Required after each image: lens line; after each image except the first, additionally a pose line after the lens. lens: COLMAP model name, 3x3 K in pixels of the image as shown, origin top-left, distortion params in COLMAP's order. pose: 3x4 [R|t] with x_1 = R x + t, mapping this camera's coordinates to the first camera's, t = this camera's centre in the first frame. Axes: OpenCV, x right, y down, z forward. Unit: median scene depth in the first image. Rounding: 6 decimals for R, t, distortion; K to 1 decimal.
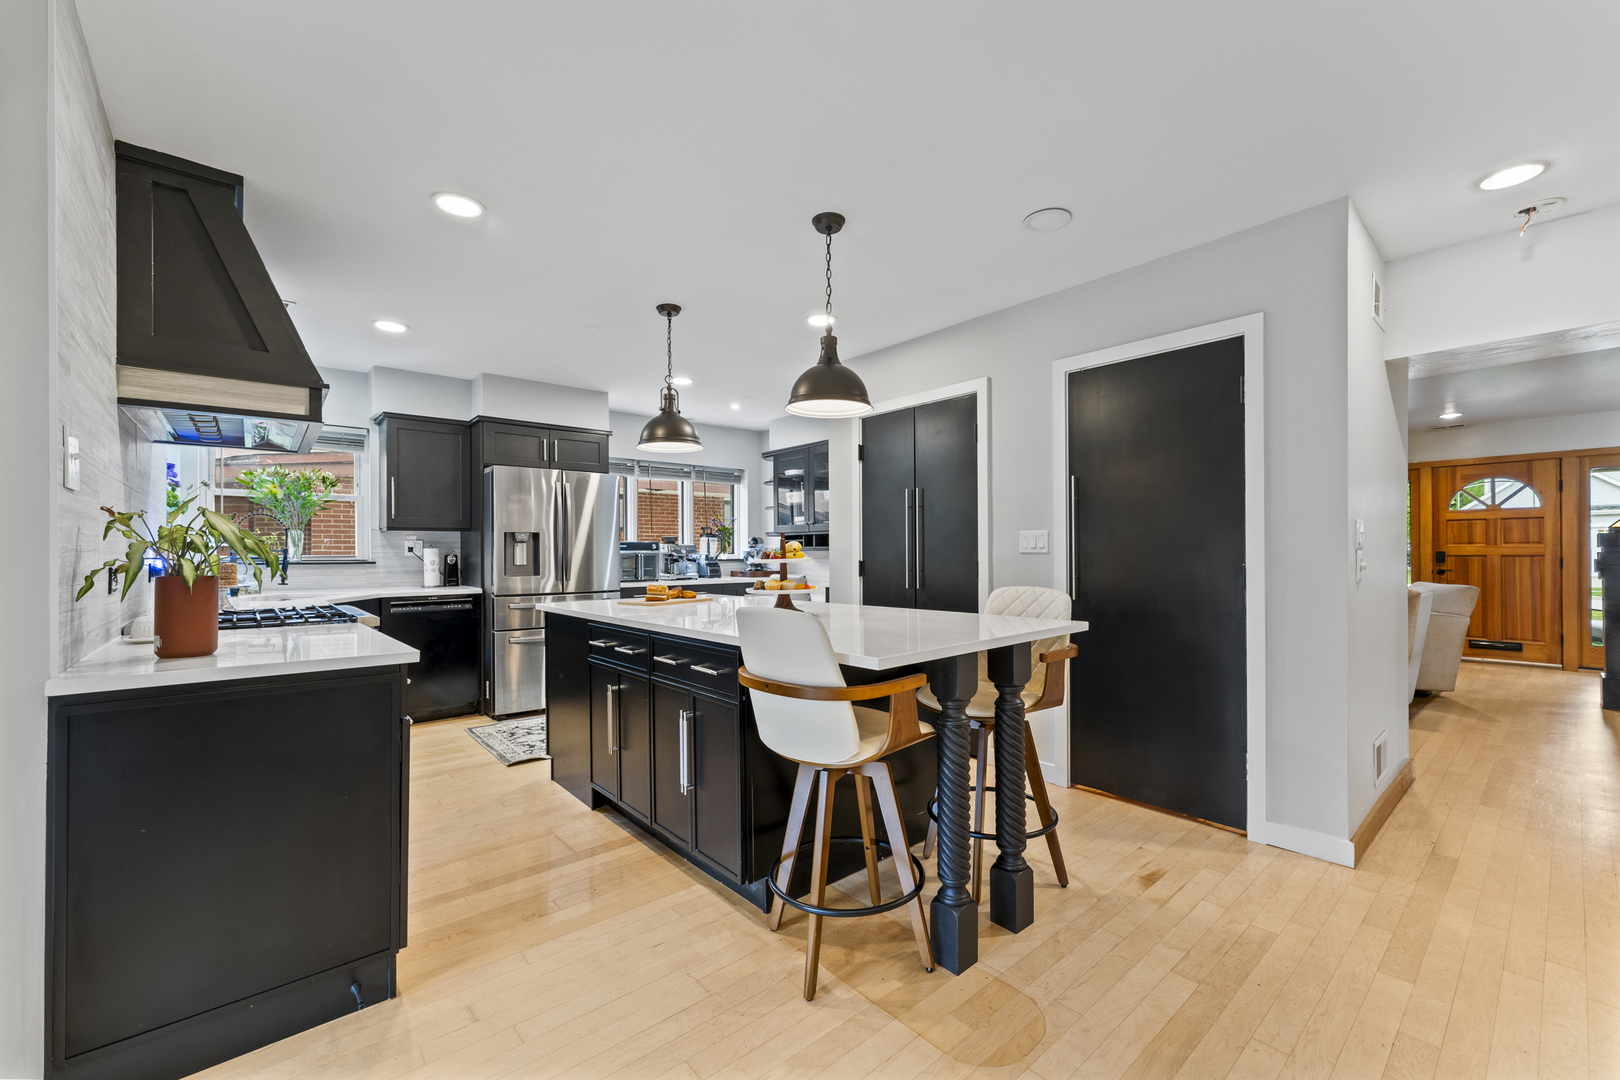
lens RADIAL K [[672.2, 0, 810.0], [0, 672.2, 540.0], [0, 0, 1]] dist [-0.003264, 0.000296]
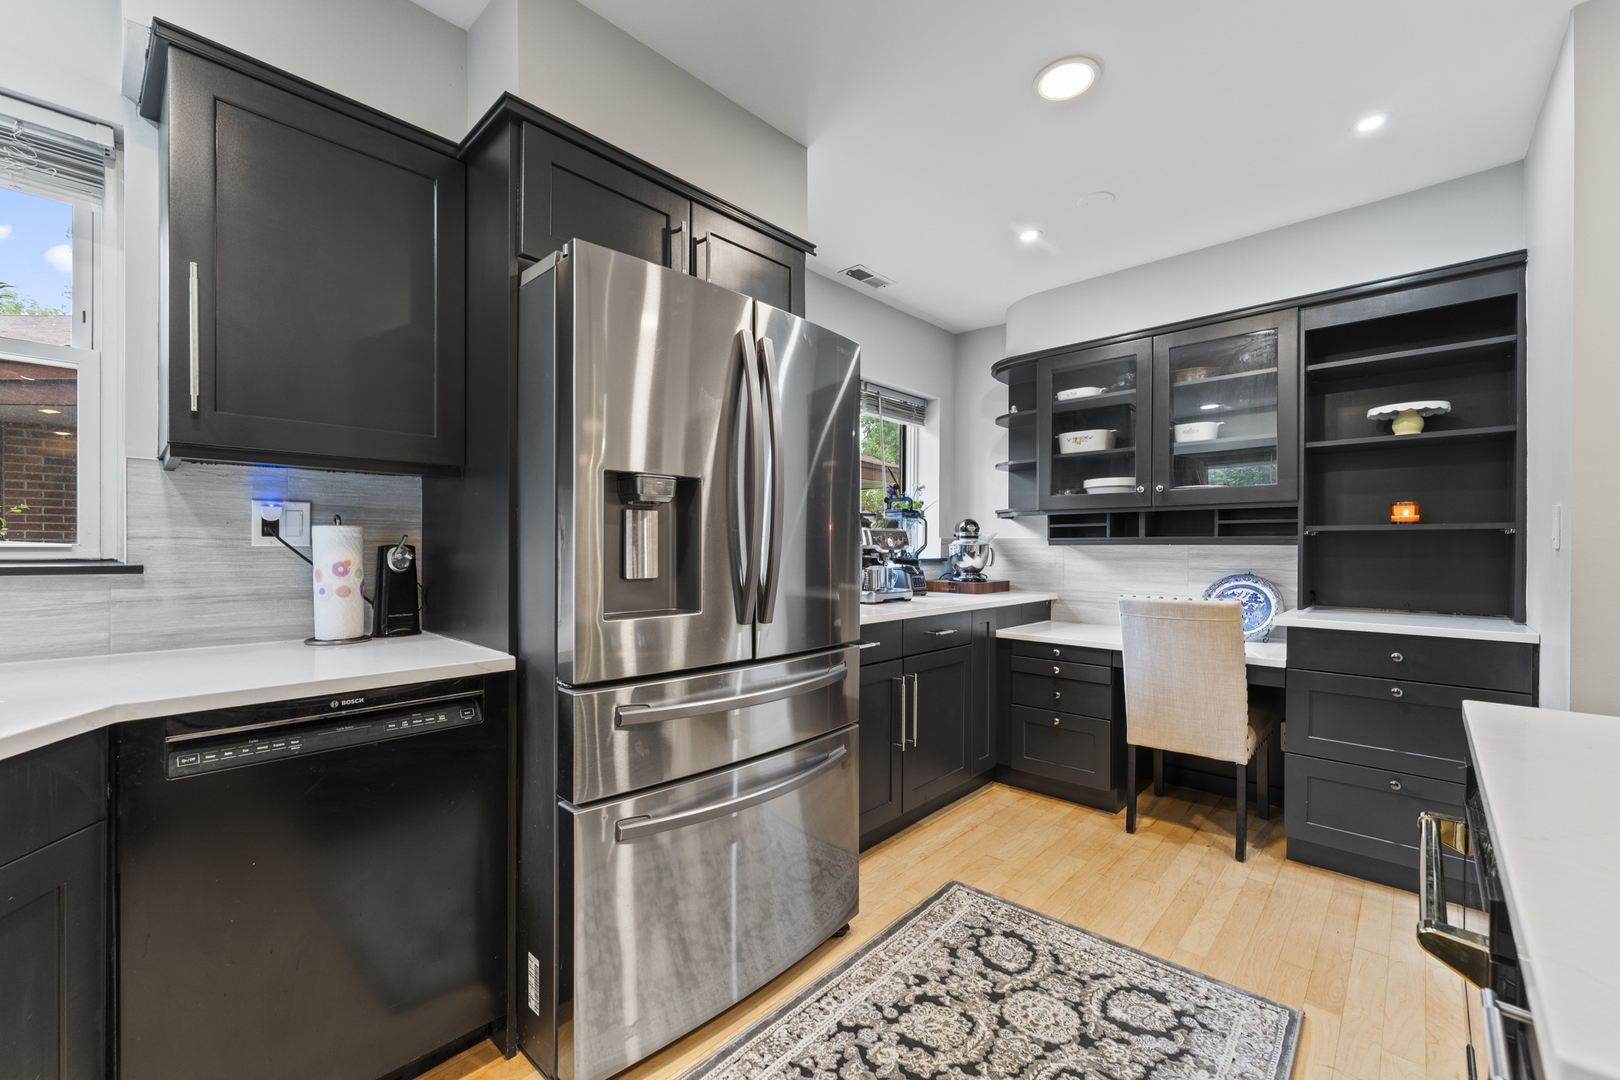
lens RADIAL K [[672.2, 0, 810.0], [0, 672.2, 540.0], [0, 0, 1]] dist [-0.003264, 0.000296]
pose [[0.993916, 0.008908, 0.109779, -0.378321], [-0.009523, 0.999942, 0.005076, 0.016093], [-0.109728, -0.006091, 0.993943, 0.662359]]
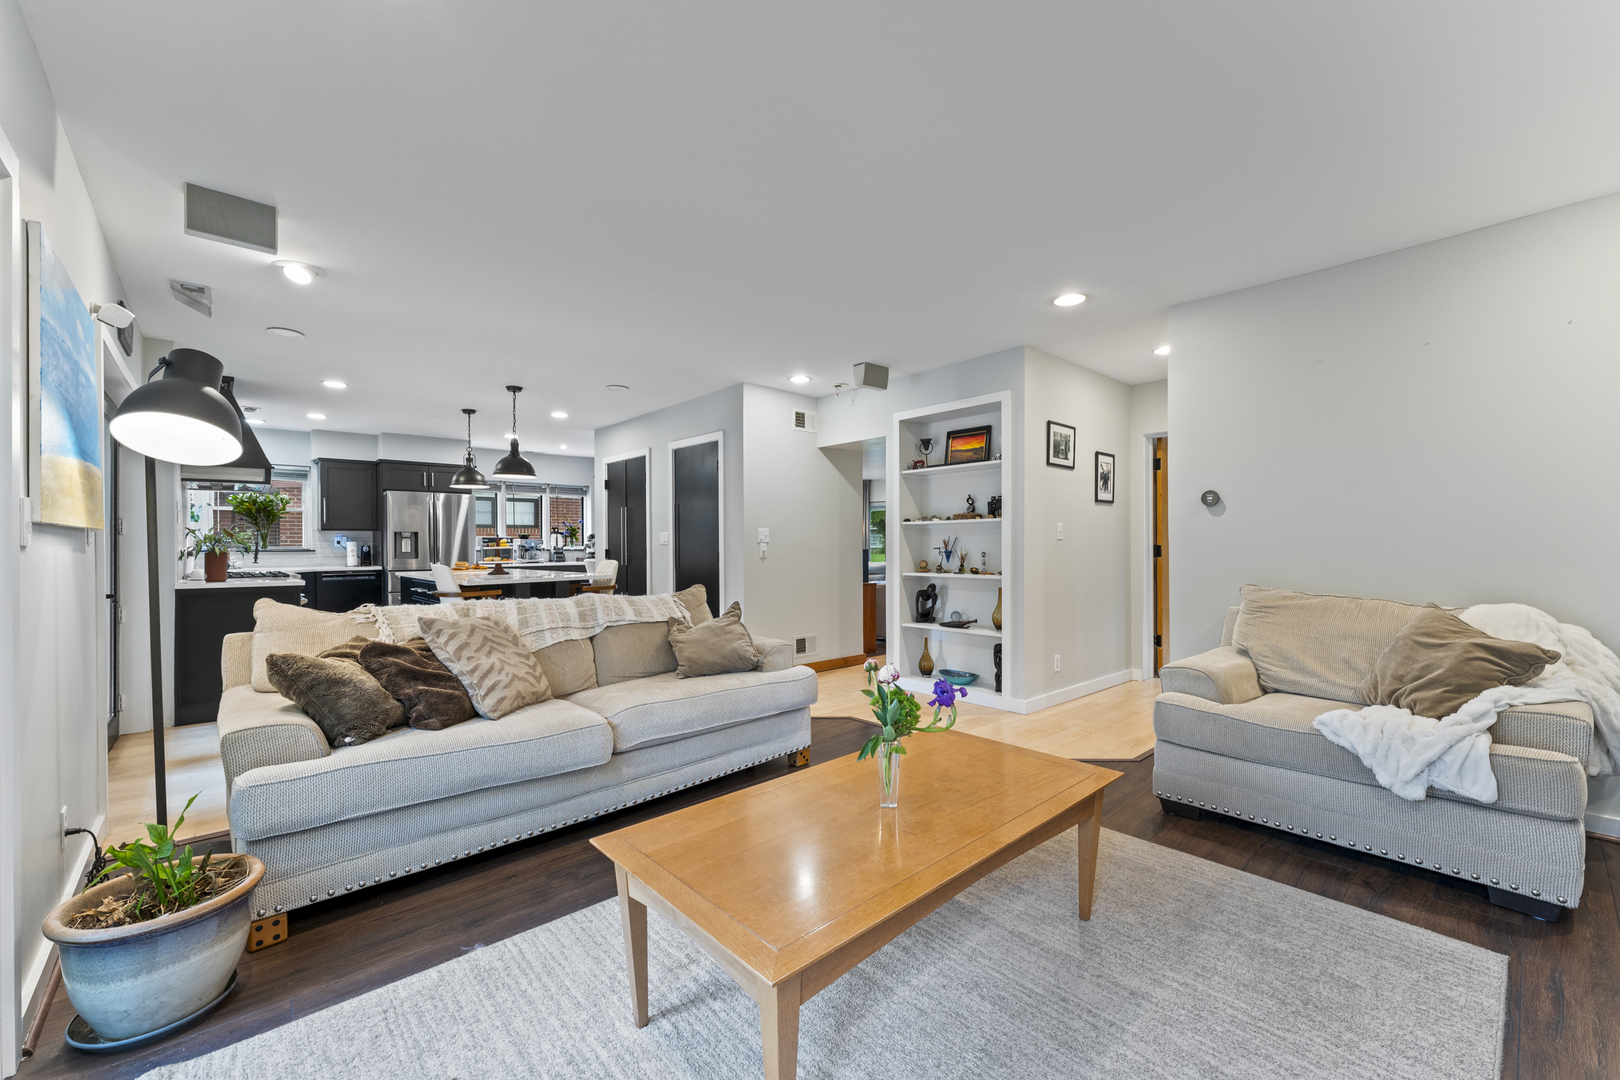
lens RADIAL K [[672.2, 0, 810.0], [0, 672.2, 540.0], [0, 0, 1]] dist [-0.003264, 0.000296]
pose [[0.999824, -0.000030, 0.018743, 0.495861], [-0.000166, 0.999945, 0.010467, -0.008722], [-0.018743, -0.010469, 0.999770, -0.612381]]
